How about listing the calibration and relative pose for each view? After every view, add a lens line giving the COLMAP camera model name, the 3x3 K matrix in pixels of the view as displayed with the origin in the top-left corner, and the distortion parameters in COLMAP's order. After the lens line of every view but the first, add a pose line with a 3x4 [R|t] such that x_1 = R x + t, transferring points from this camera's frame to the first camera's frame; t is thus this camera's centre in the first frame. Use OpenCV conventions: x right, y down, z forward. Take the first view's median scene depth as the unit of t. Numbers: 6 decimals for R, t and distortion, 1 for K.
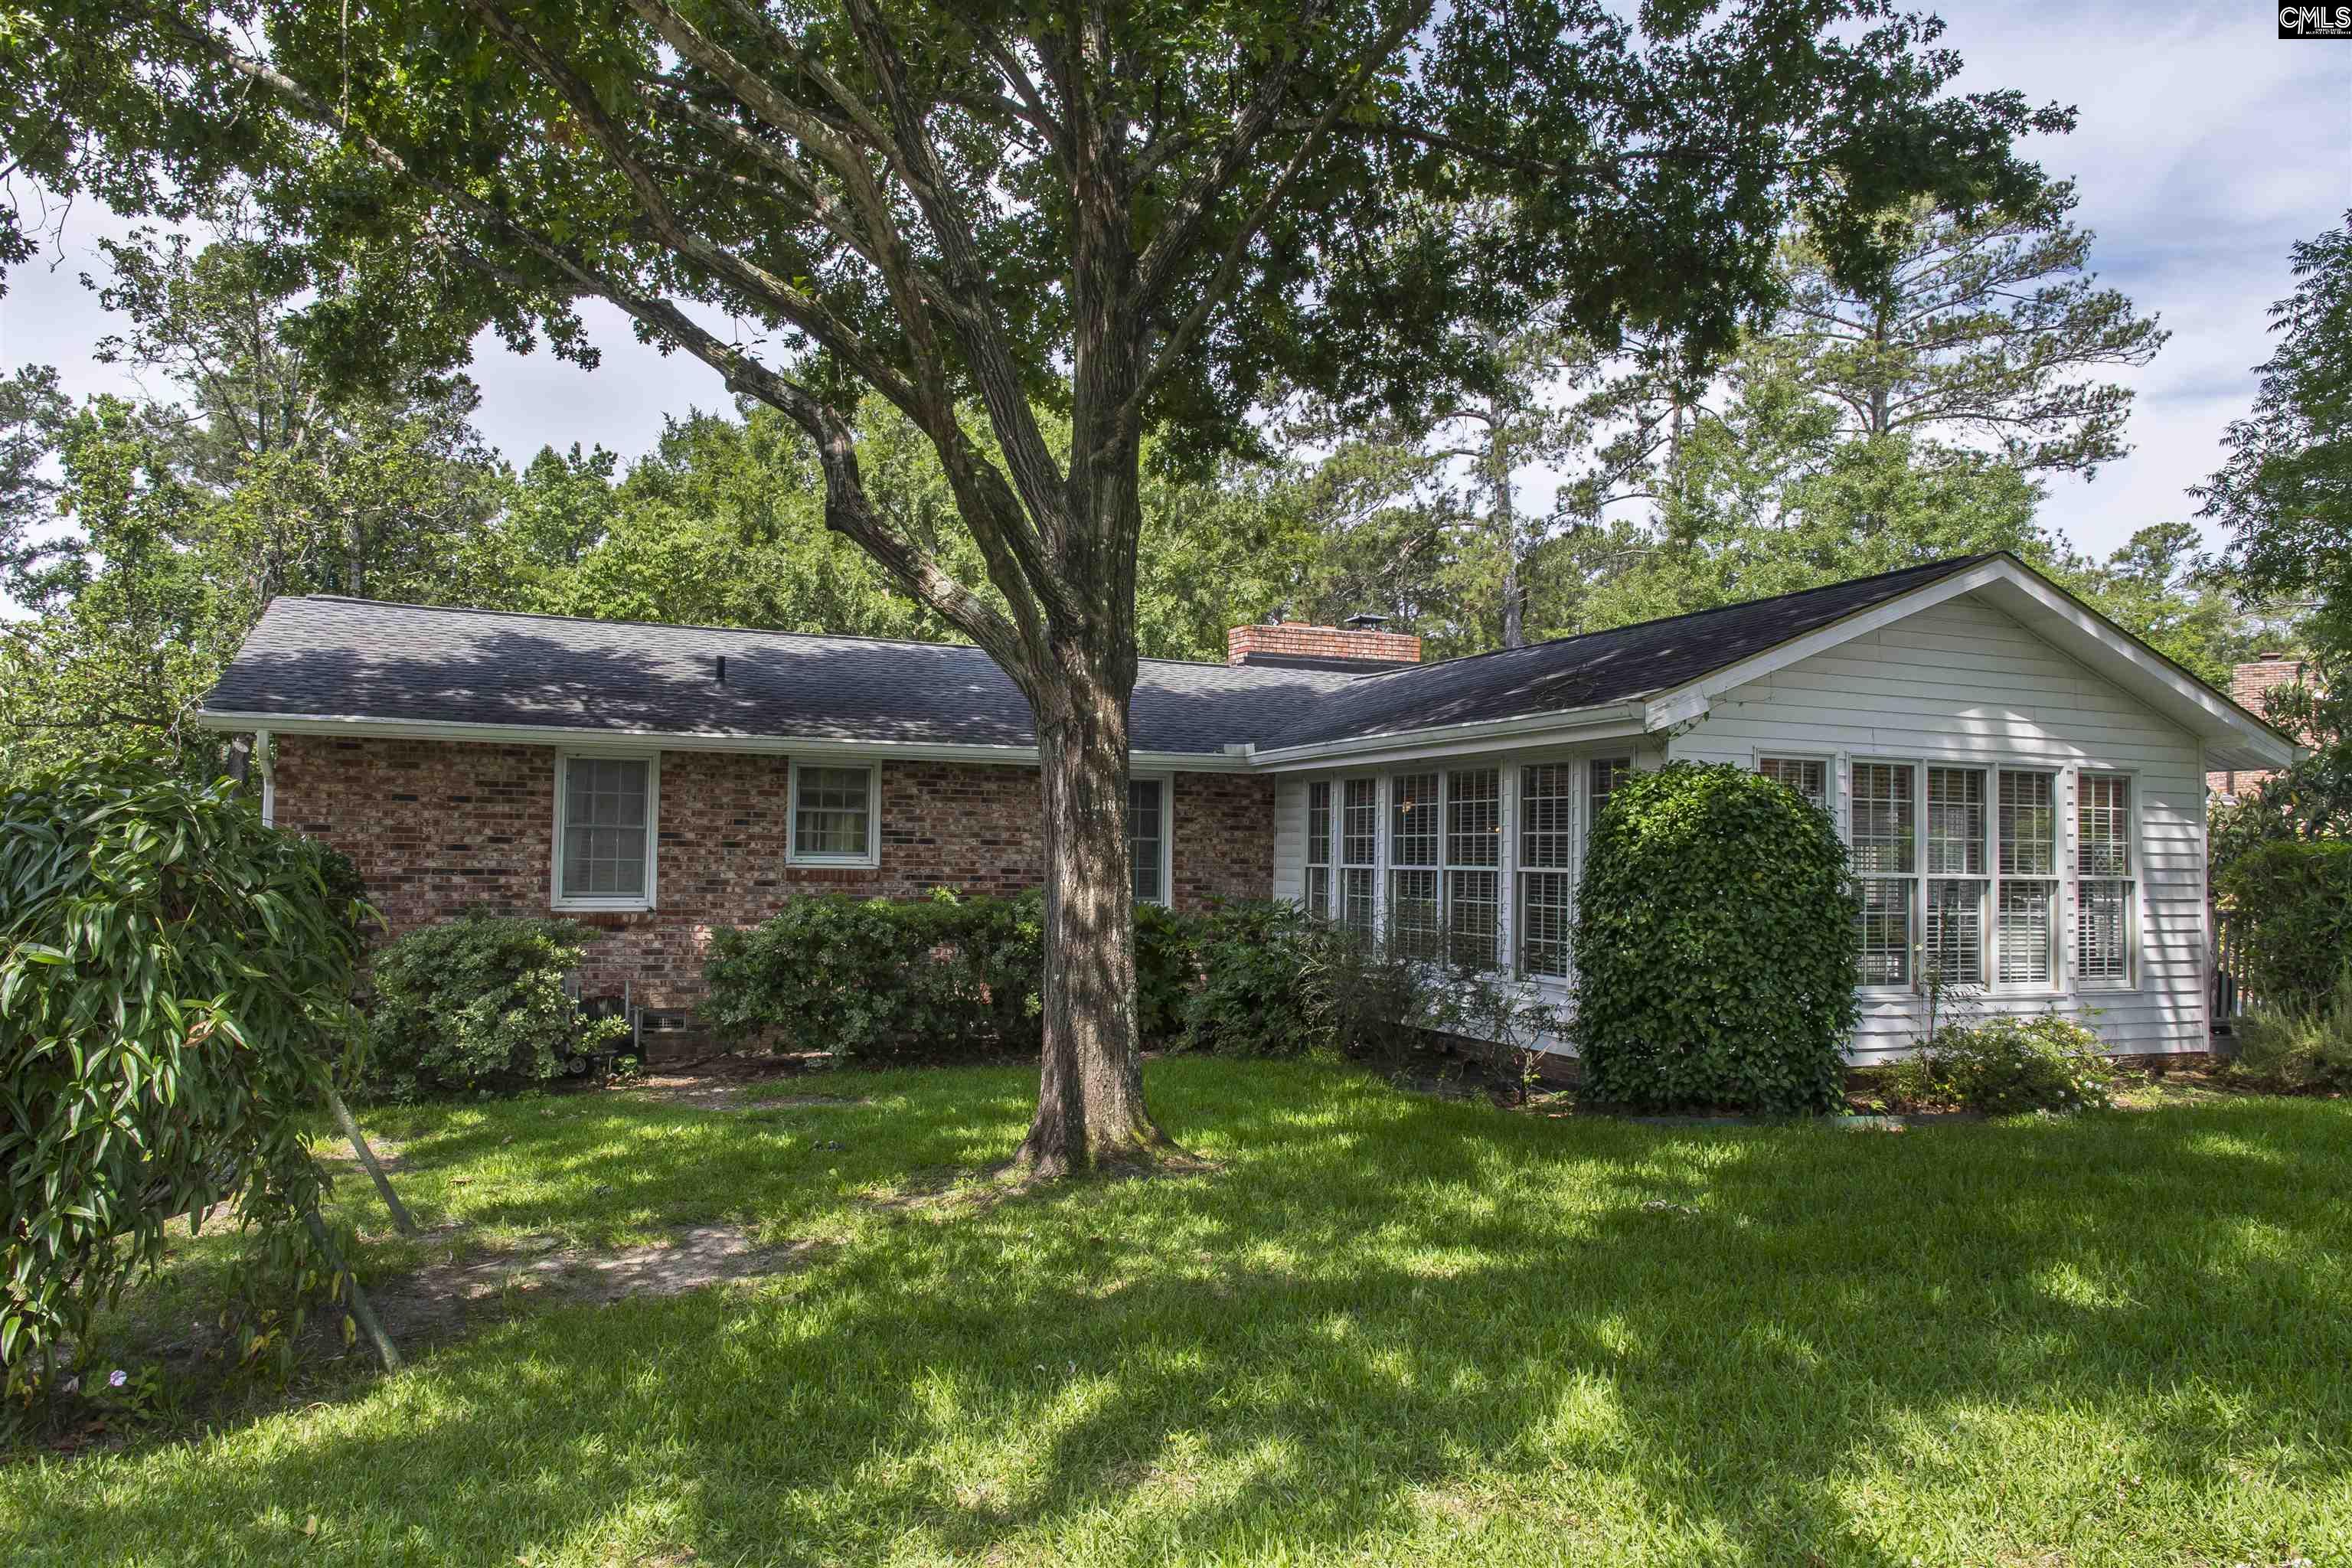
lens RADIAL K [[1609.6, 0, 1178.4], [0, 1609.6, 783.1], [0, 0, 1]] dist [0.009507, 0.008882]
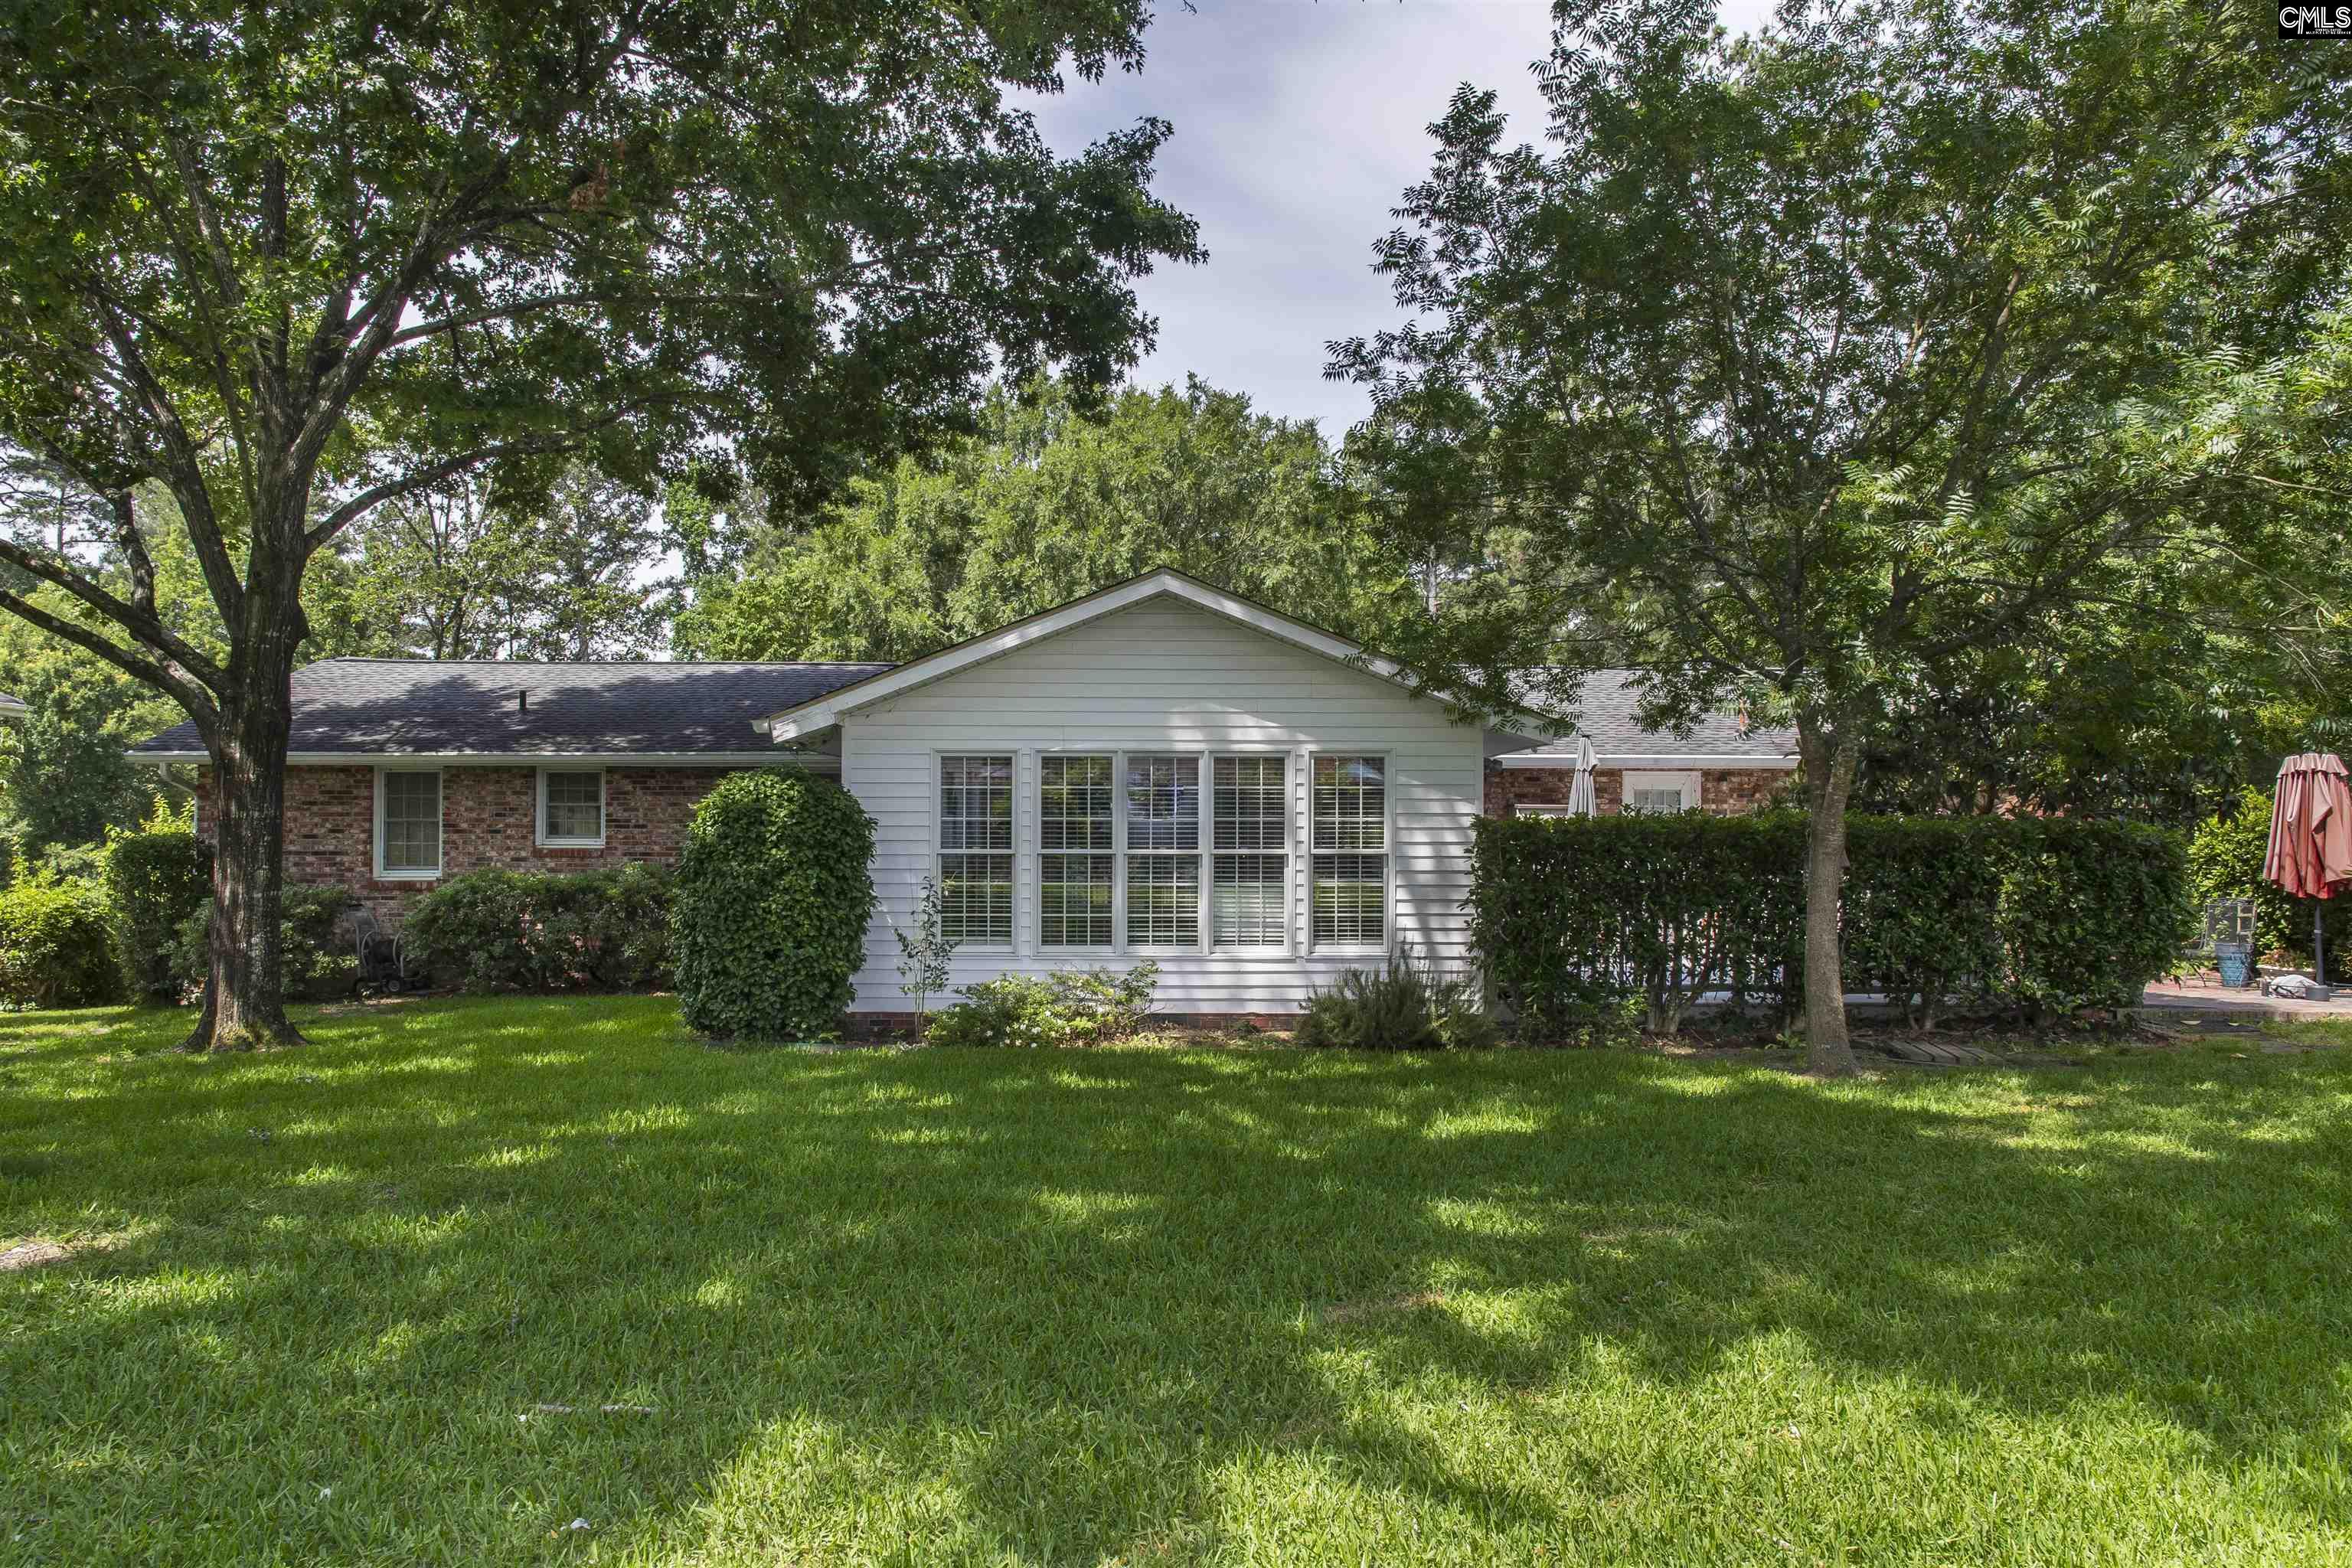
lens RADIAL K [[1609.6, 0, 1171.2], [0, 1609.6, 792.5], [0, 0, 1]] dist [0.009507, 0.008882]
pose [[0.920424, -0.020640, -0.390377, 0.812490], [0.032998, 0.999143, 0.024976, -0.010744], [0.389527, -0.035870, 0.920316, -0.041707]]
